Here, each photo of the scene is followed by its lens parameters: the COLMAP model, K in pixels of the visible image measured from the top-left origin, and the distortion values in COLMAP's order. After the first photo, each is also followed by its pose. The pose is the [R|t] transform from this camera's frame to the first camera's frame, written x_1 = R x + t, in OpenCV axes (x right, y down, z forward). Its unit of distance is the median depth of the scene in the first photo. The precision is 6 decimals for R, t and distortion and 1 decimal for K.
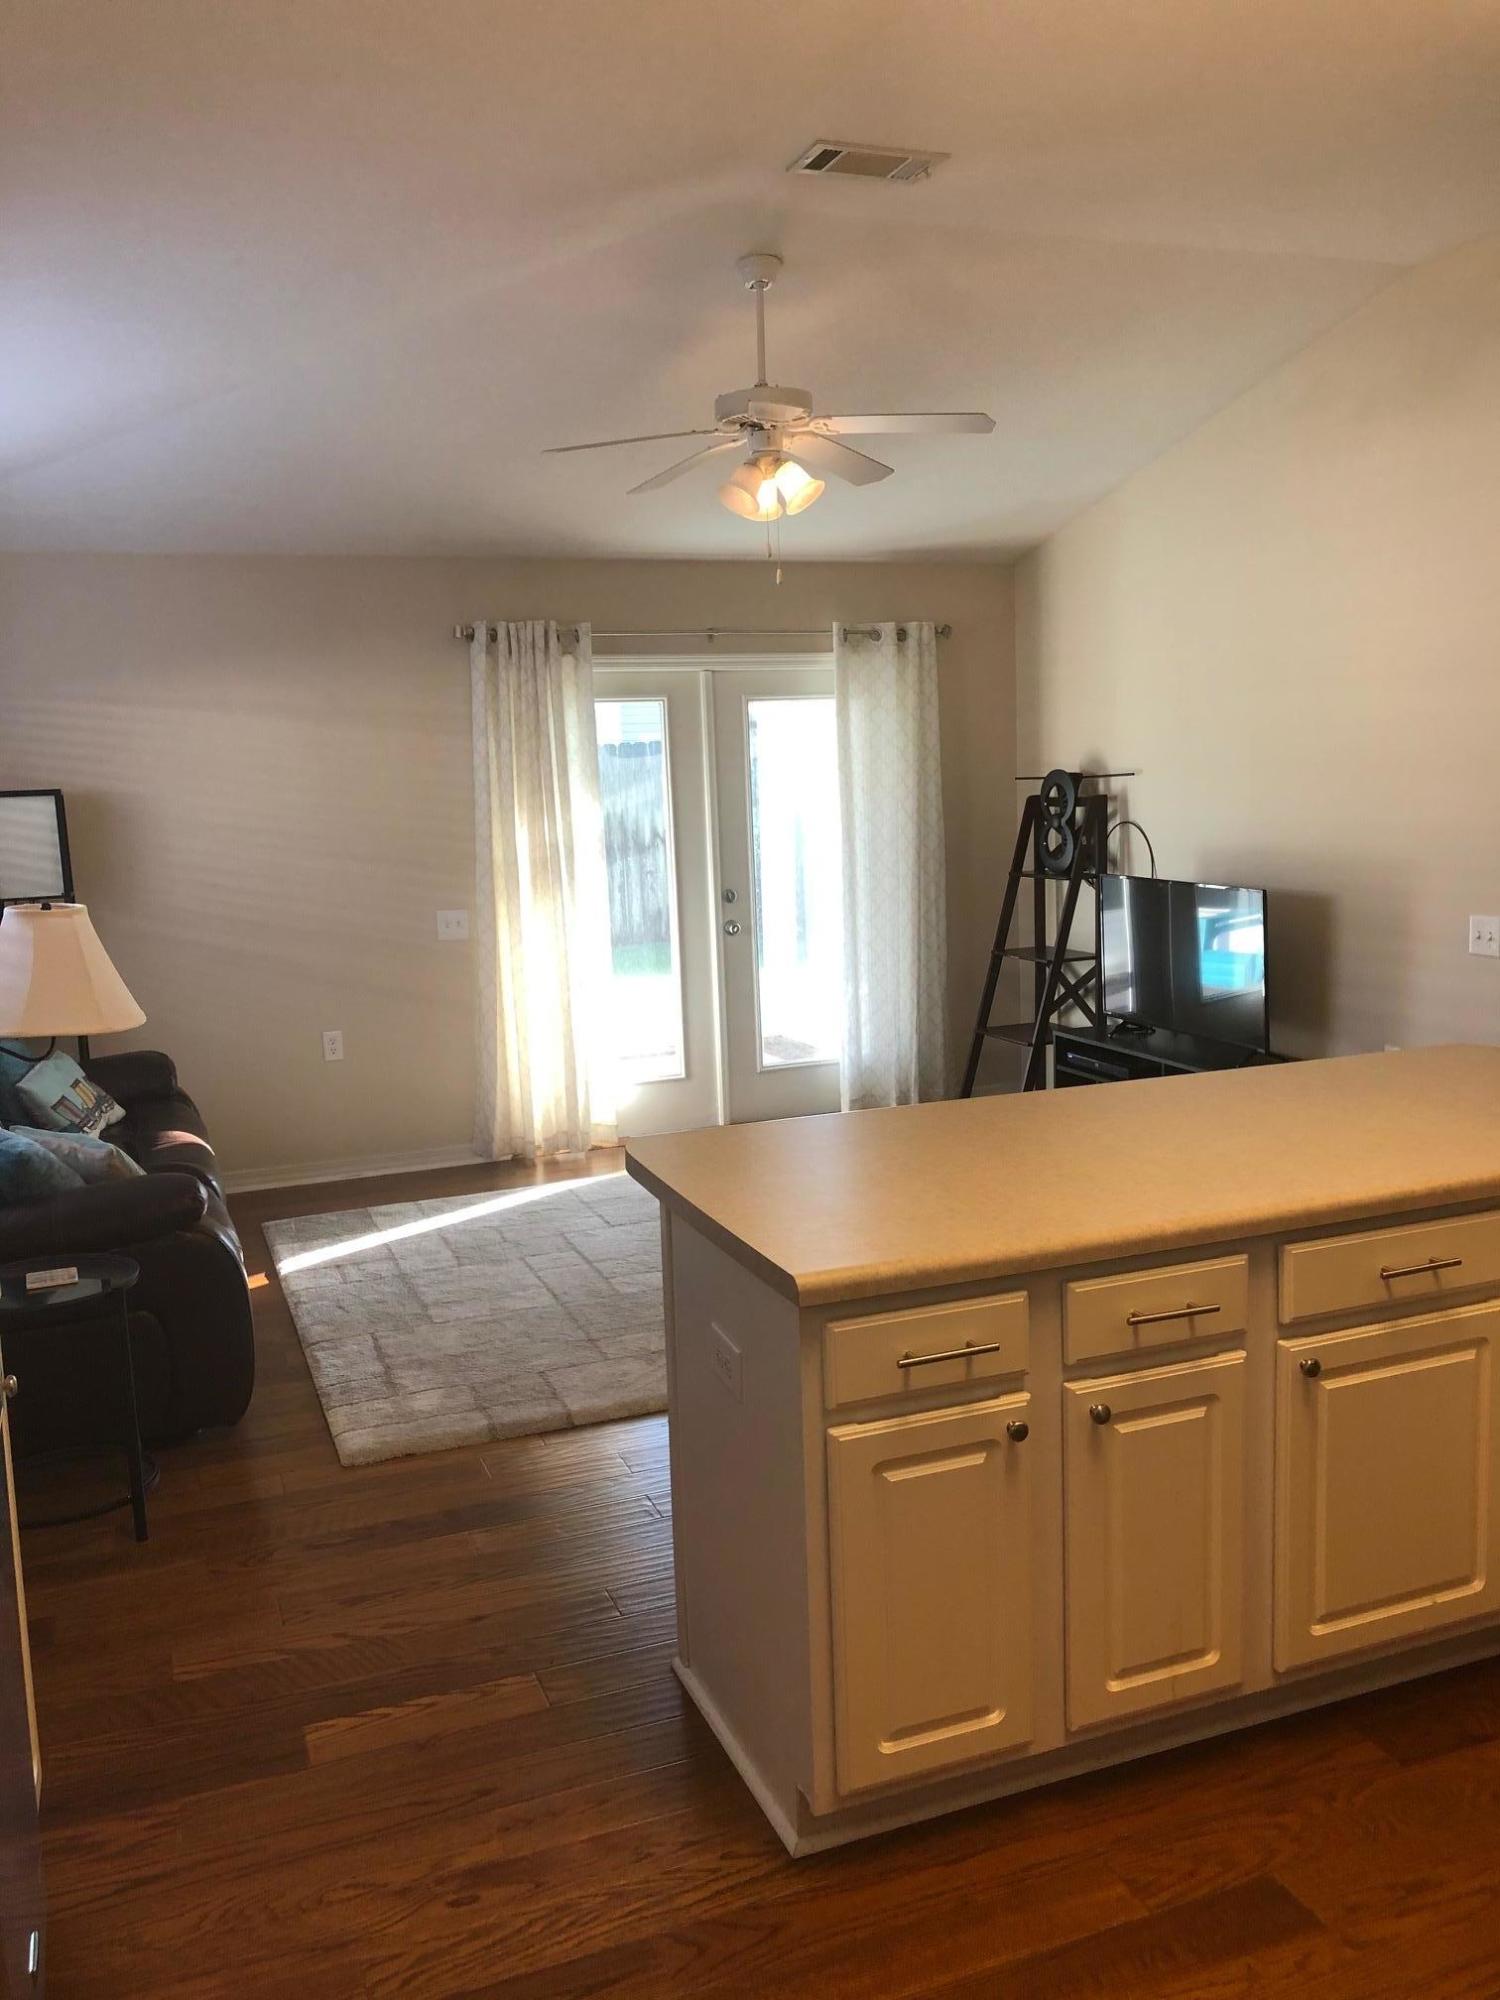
lens RADIAL K [[1662.0, 0, 750.0], [0, 1662.0, 1000.0], [0, 0, 1]] dist [-0.005020, -0.010706]
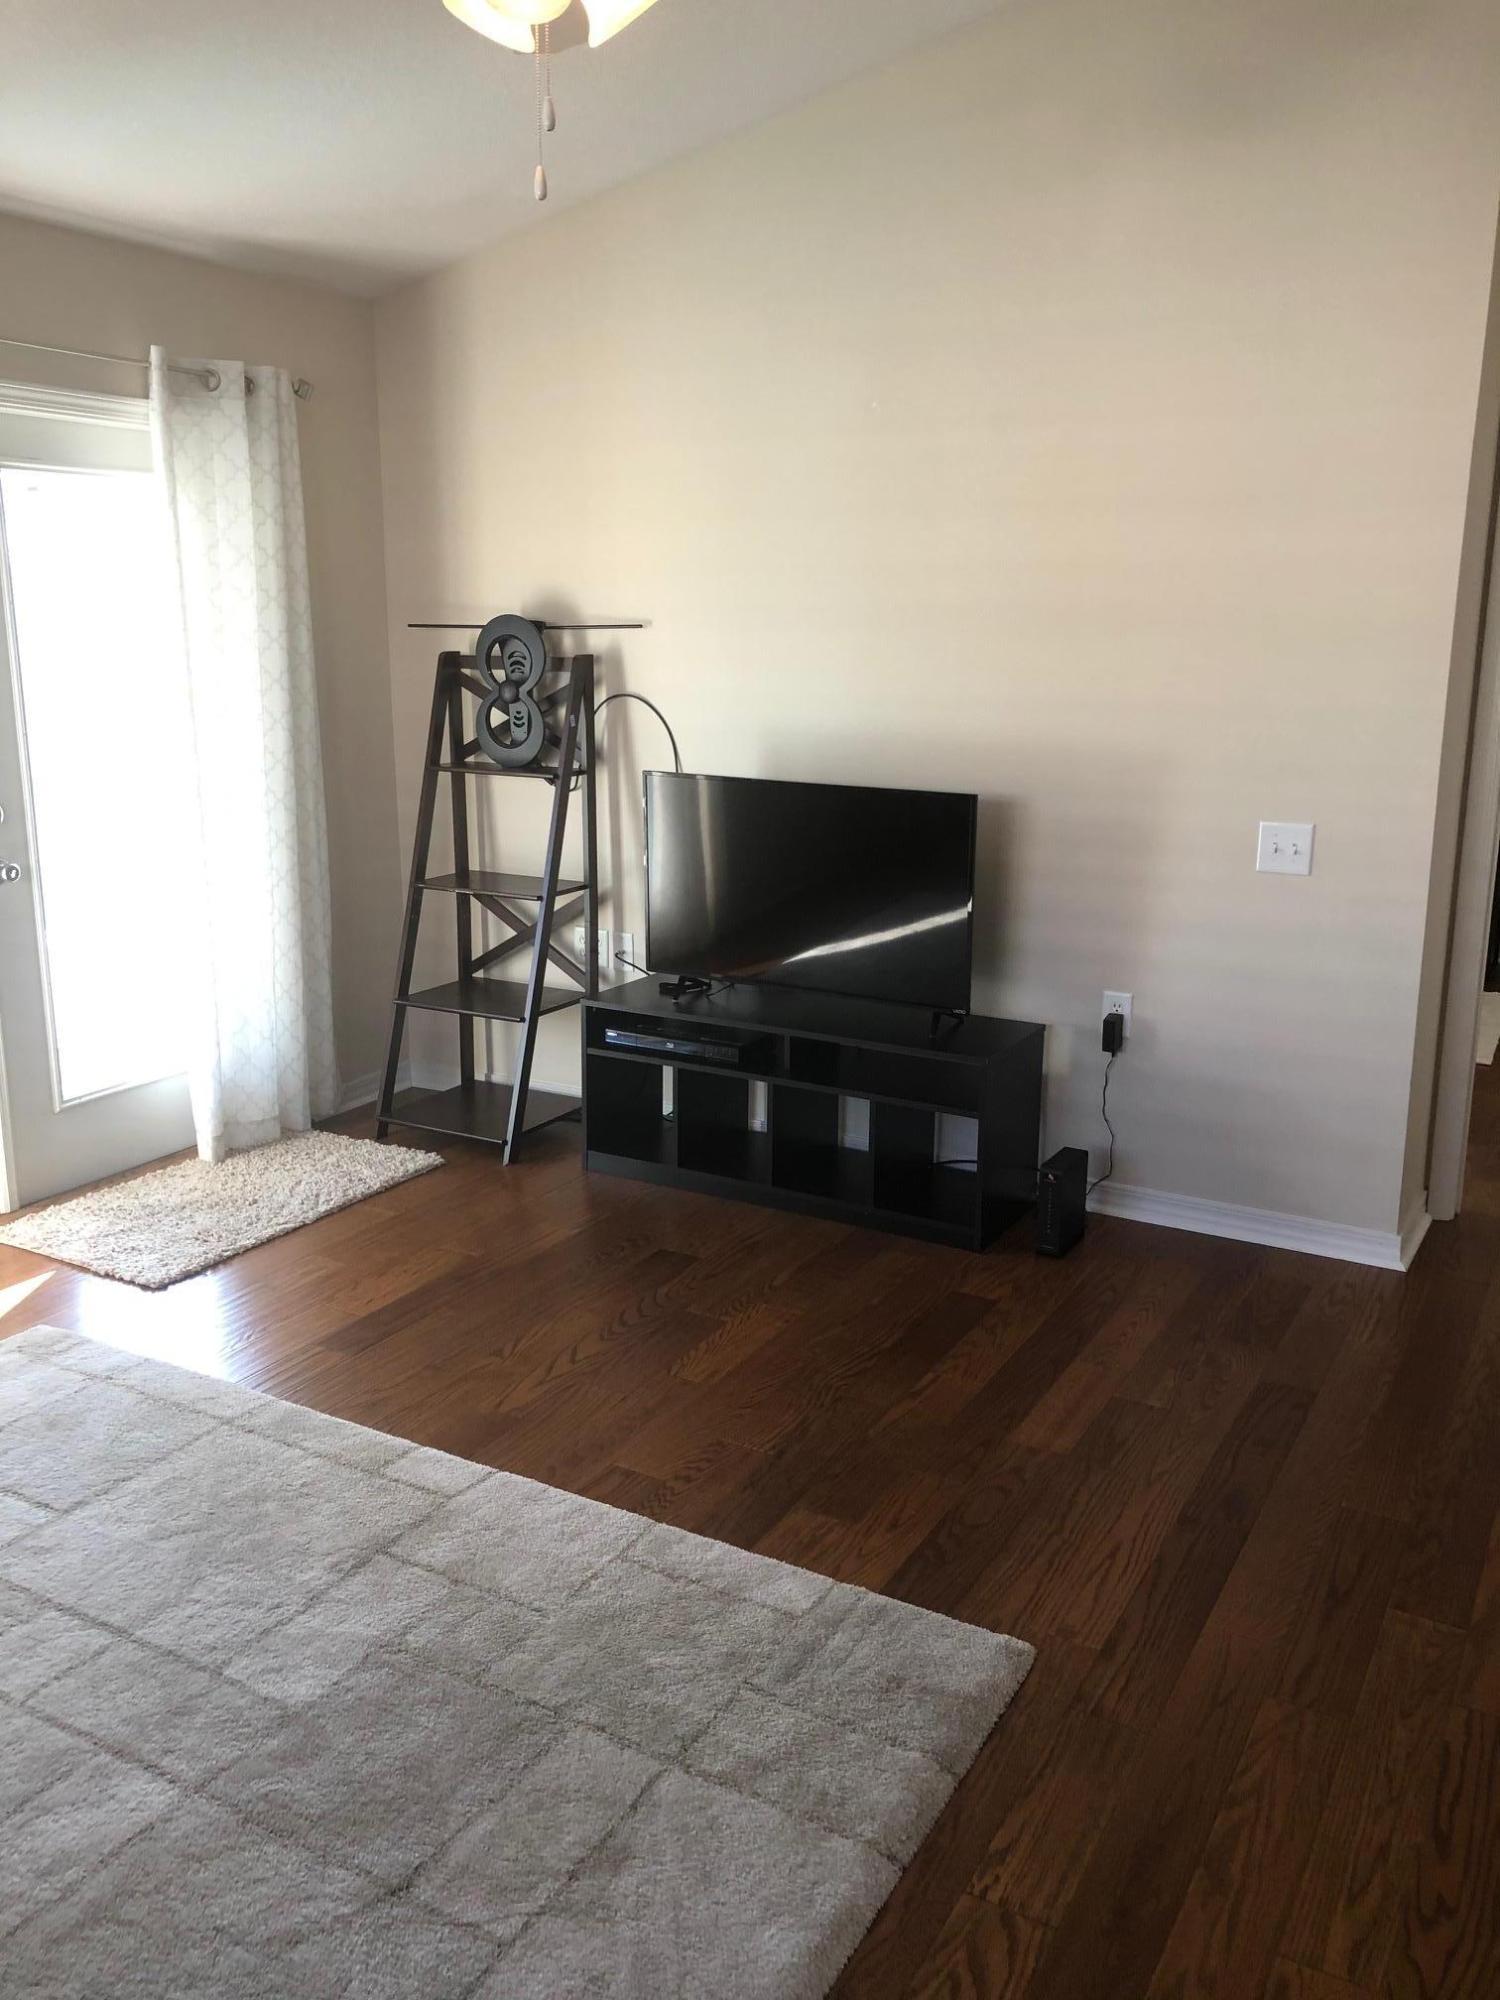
lens RADIAL K [[1674.1, 0, 817.6], [0, 1674.1, 959.0], [0, 0, 1]] dist [0.011304, -0.008976]
pose [[0.754823, -0.091151, 0.649564, -0.178624], [0.054871, 0.995601, 0.075946, -0.042405], [-0.653630, -0.021684, 0.756504, 0.386933]]
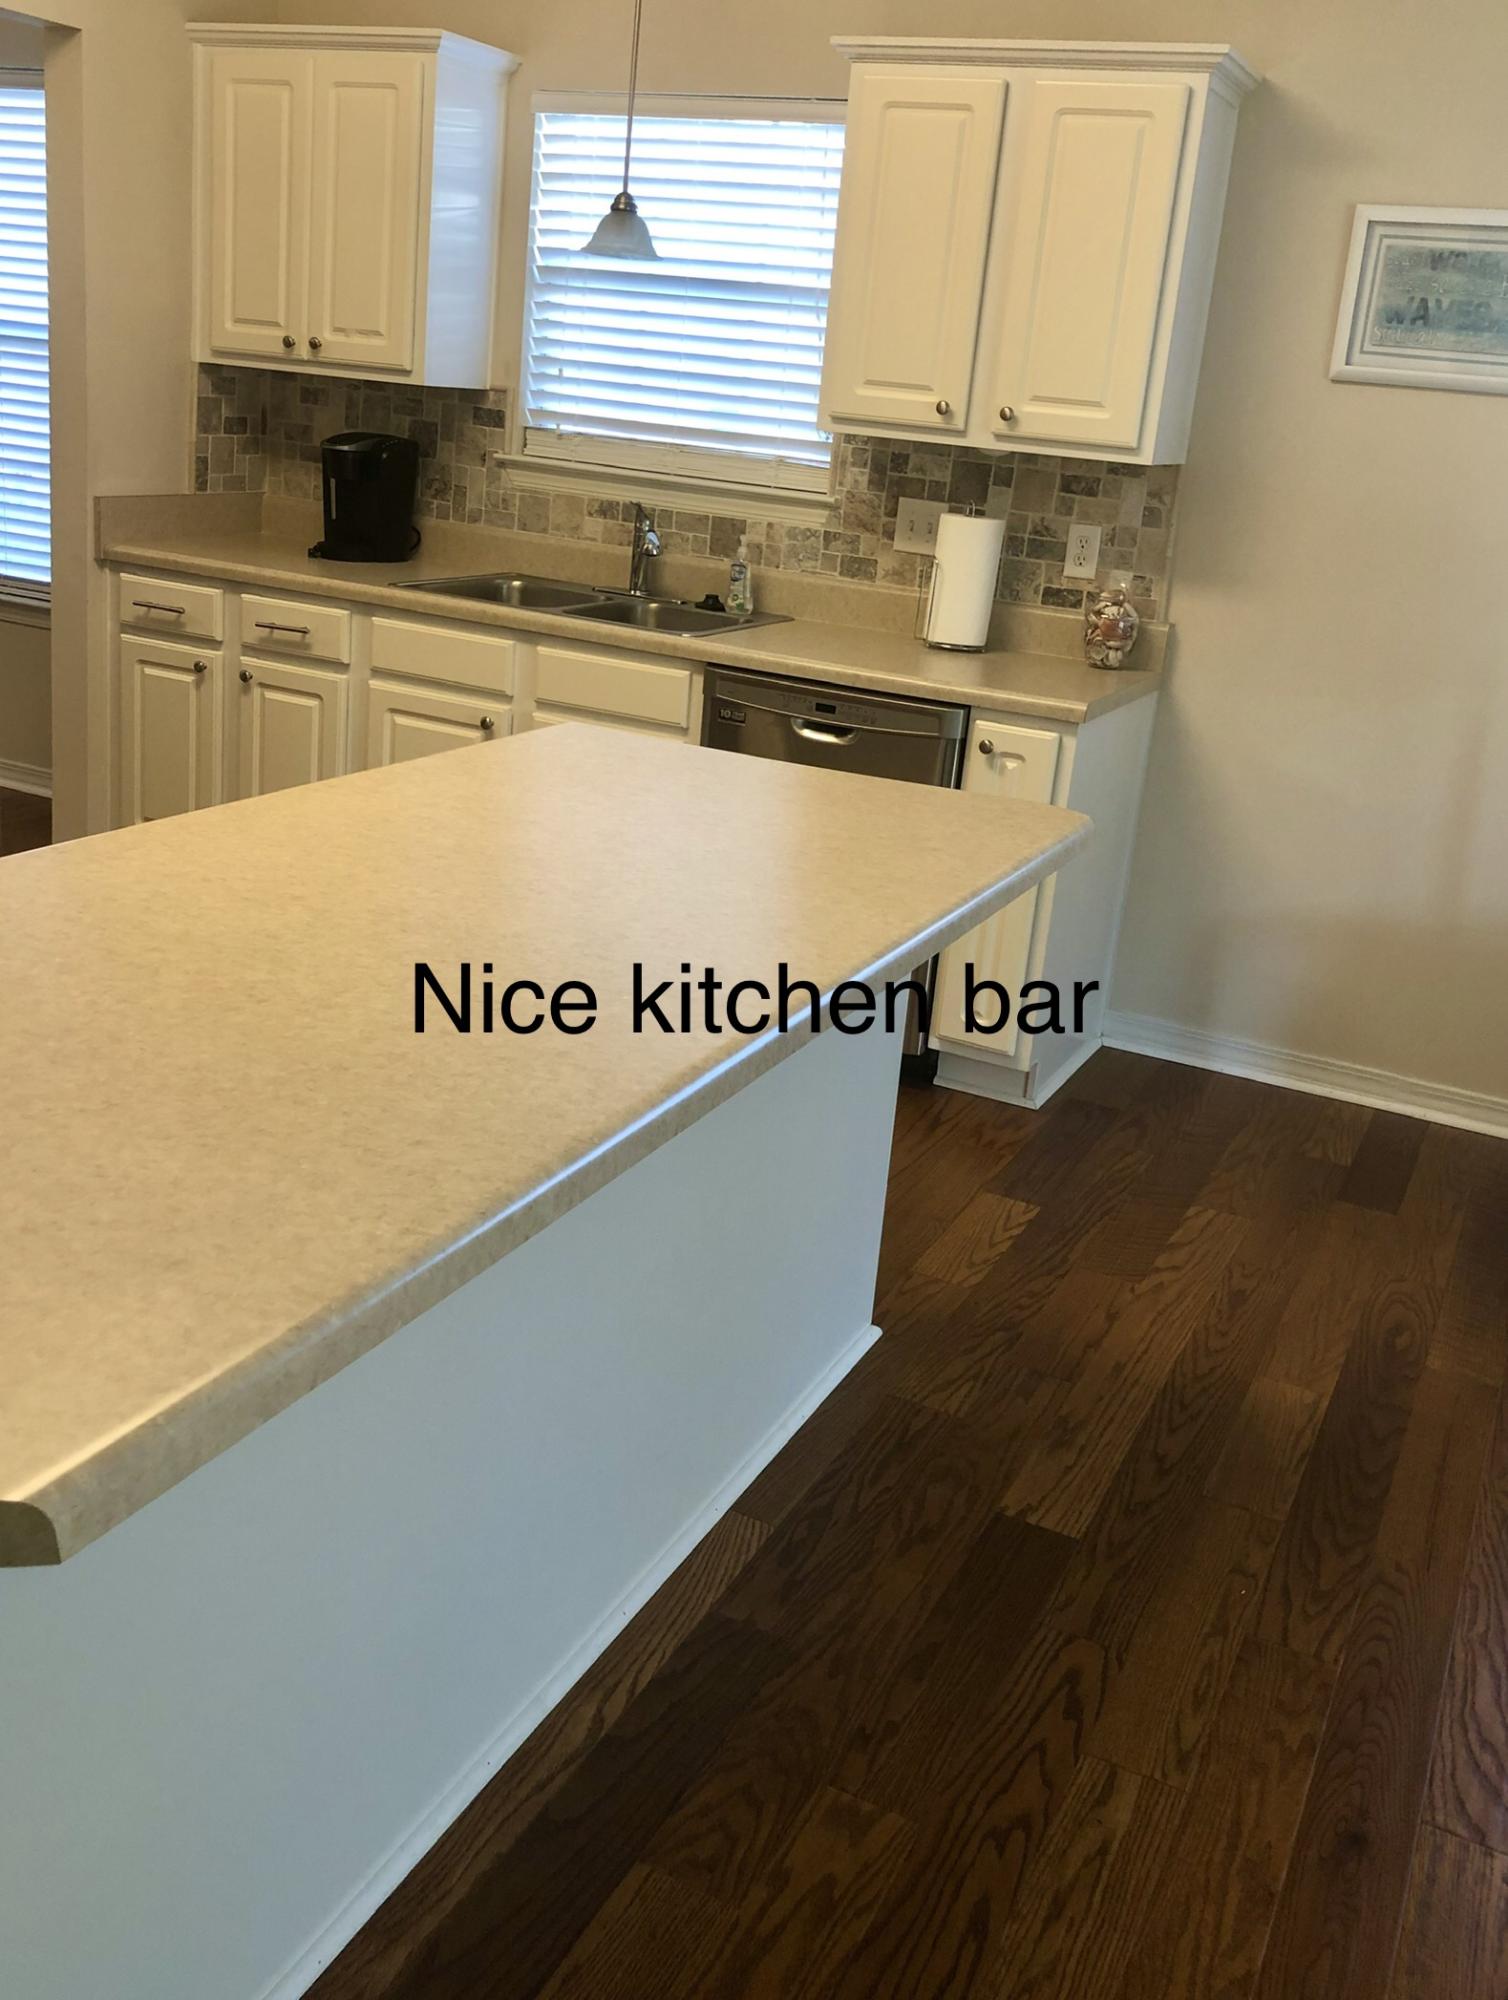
lens RADIAL K [[1862.6, 0, 750.9], [0, 1862.6, 924.8], [0, 0, 1]] dist [0.067424, -0.159366]
pose [[-0.732241, 0.160663, -0.661824, 0.266824], [-0.165187, 0.900860, 0.401454, -0.081070], [0.660709, 0.403285, -0.633107, 0.629674]]
